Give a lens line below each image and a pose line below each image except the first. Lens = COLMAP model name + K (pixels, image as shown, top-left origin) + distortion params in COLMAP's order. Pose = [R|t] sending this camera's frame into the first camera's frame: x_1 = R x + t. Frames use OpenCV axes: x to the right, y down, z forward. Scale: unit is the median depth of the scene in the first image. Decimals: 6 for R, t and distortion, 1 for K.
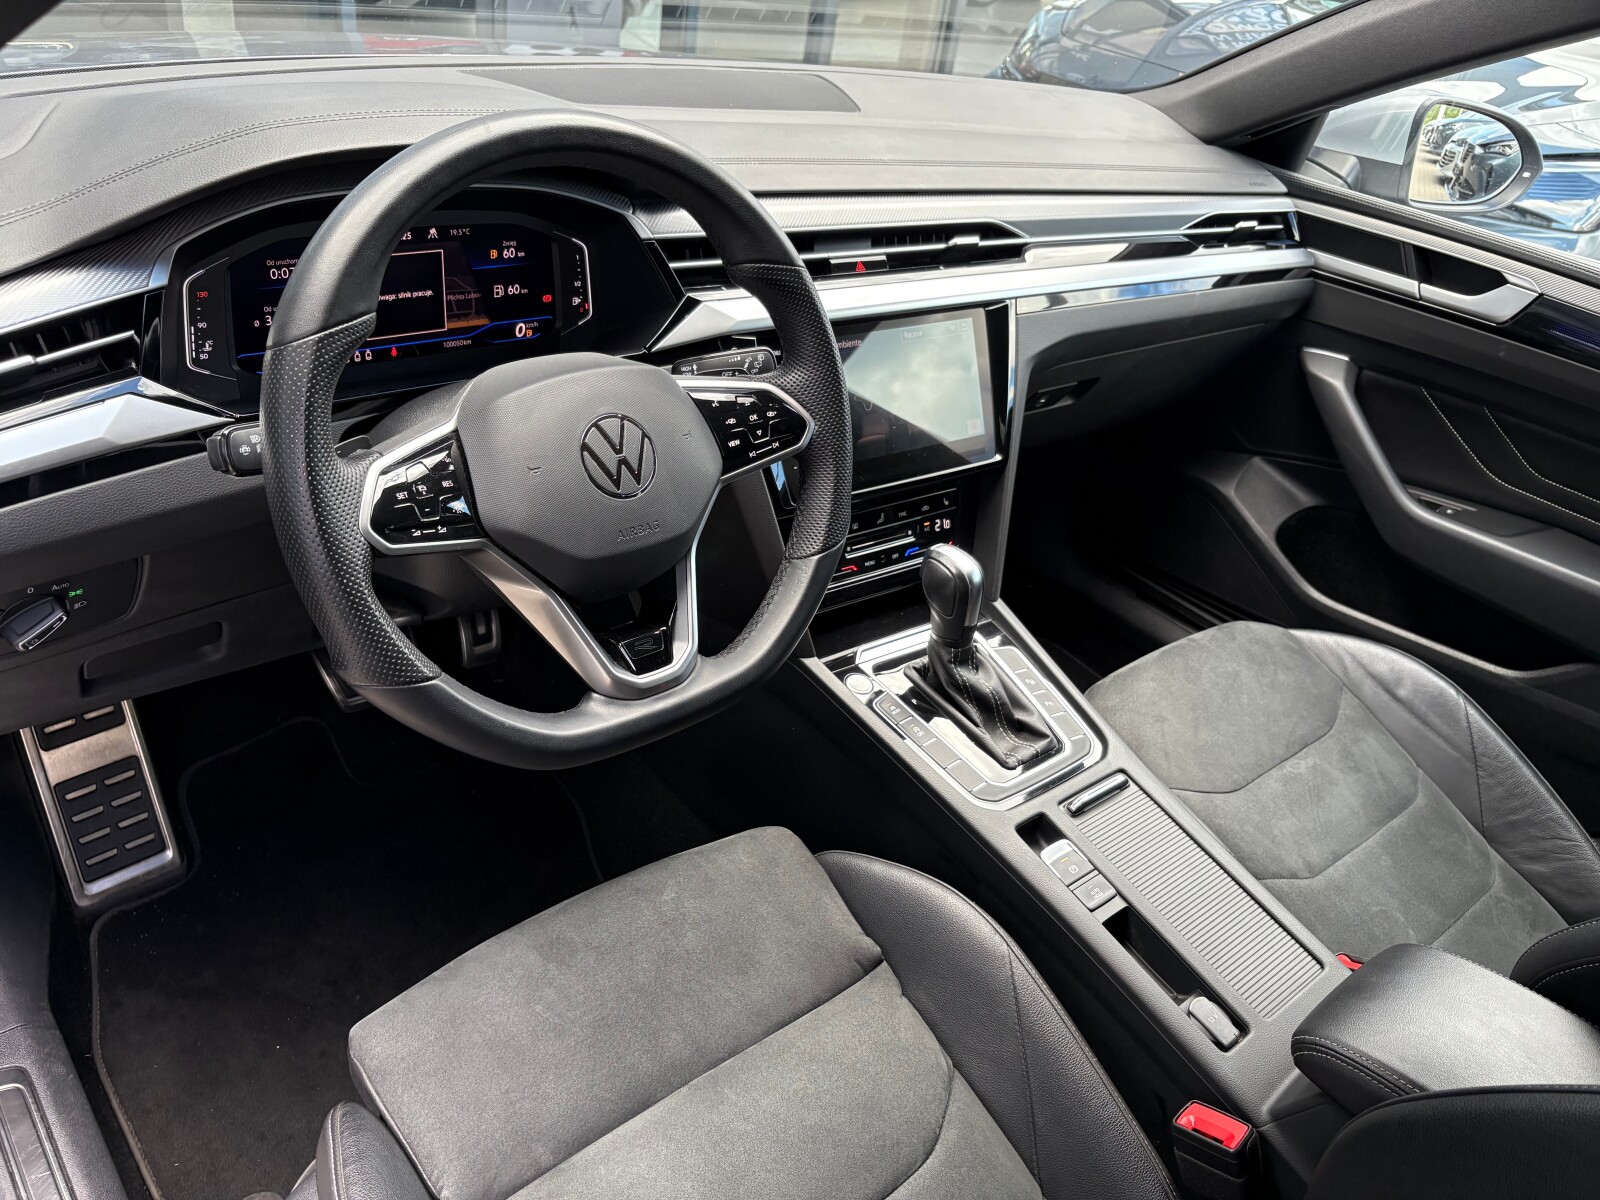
lens RADIAL K [[1229.8, 0, 794.3], [0, 1229.8, 603.0], [0, 0, 1]] dist [-0.009783, -0.003965]
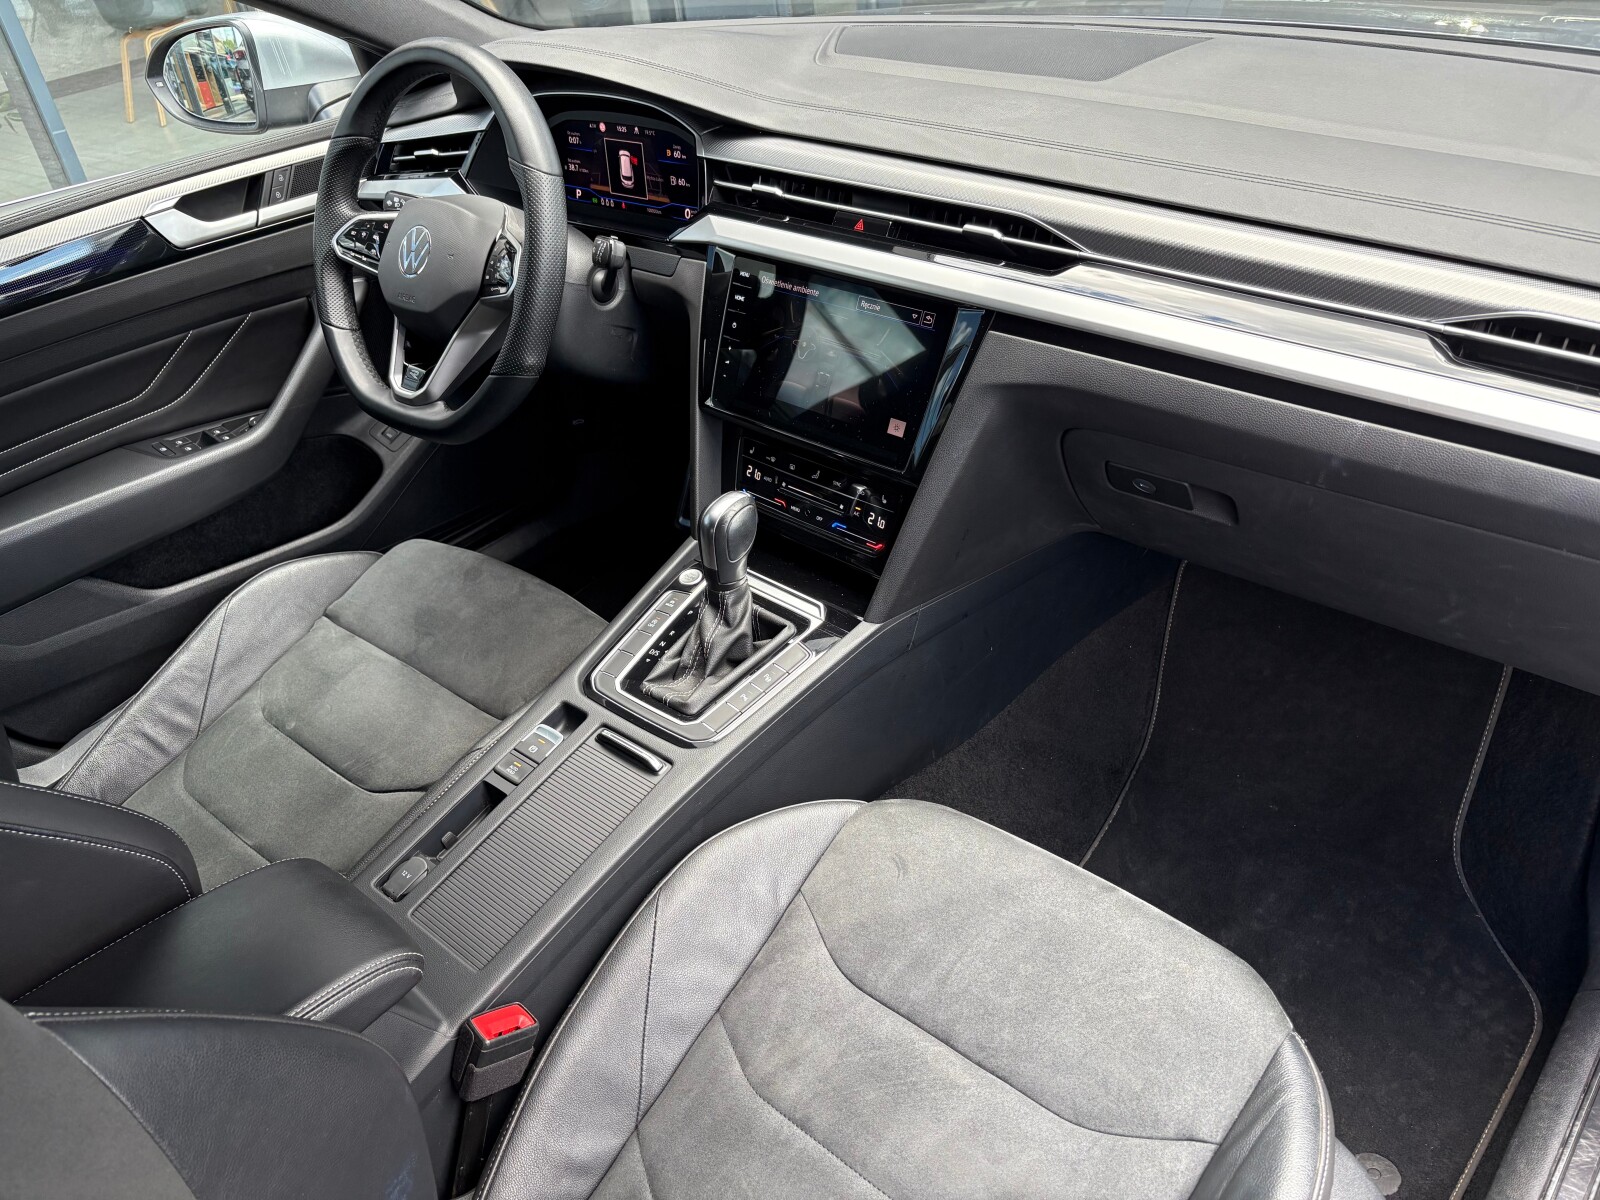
lens RADIAL K [[1245.9, 0, 773.5], [0, 1245.9, 597.0], [0, 0, 1]] dist [0.003064, 0.003048]
pose [[0.115915, 0.420640, -0.899792, 1.200328], [-0.416736, 0.842904, 0.340360, -0.369876], [0.901607, 0.335522, 0.273001, 0.839680]]
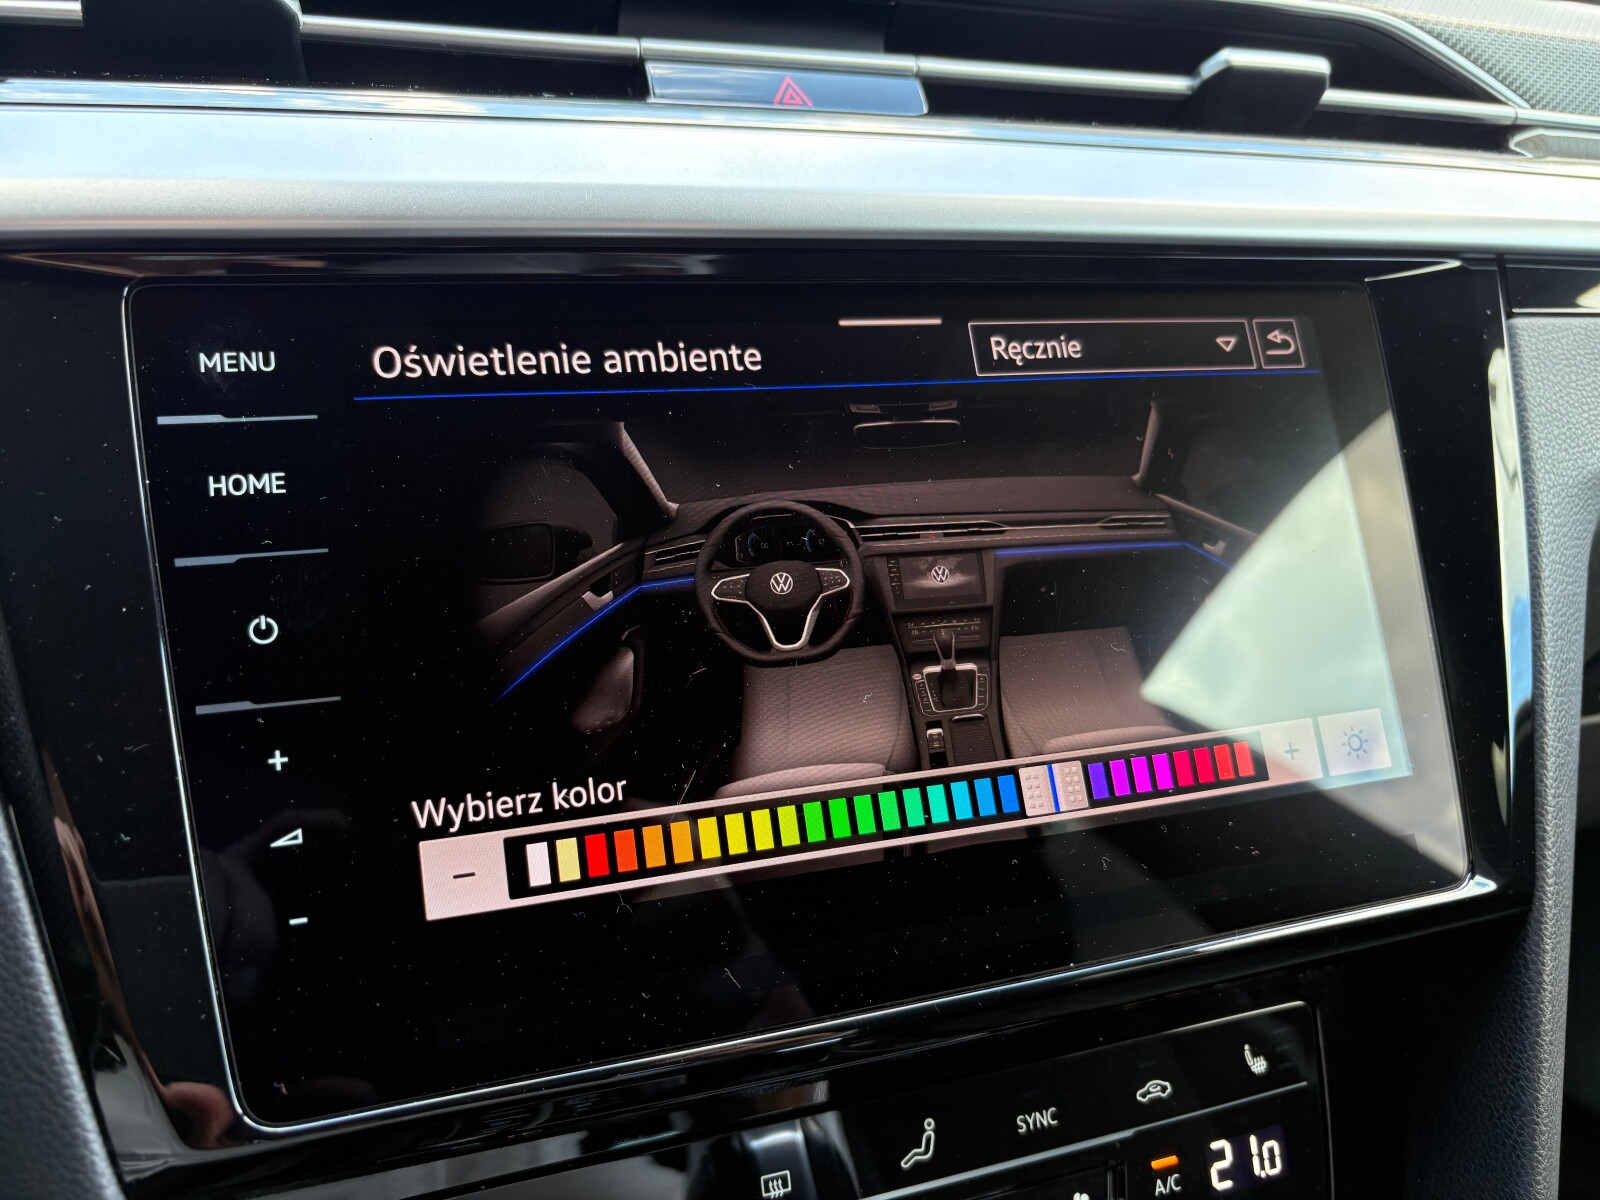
lens RADIAL K [[1229.8, 0, 794.3], [0, 1229.8, 603.0], [0, 0, 1]] dist [-0.009783, -0.003965]
pose [[0.943521, -0.031162, -0.329843, 0.145394], [-0.062675, 0.960803, -0.270055, -0.118435], [0.325329, 0.275476, 0.904585, 0.887696]]
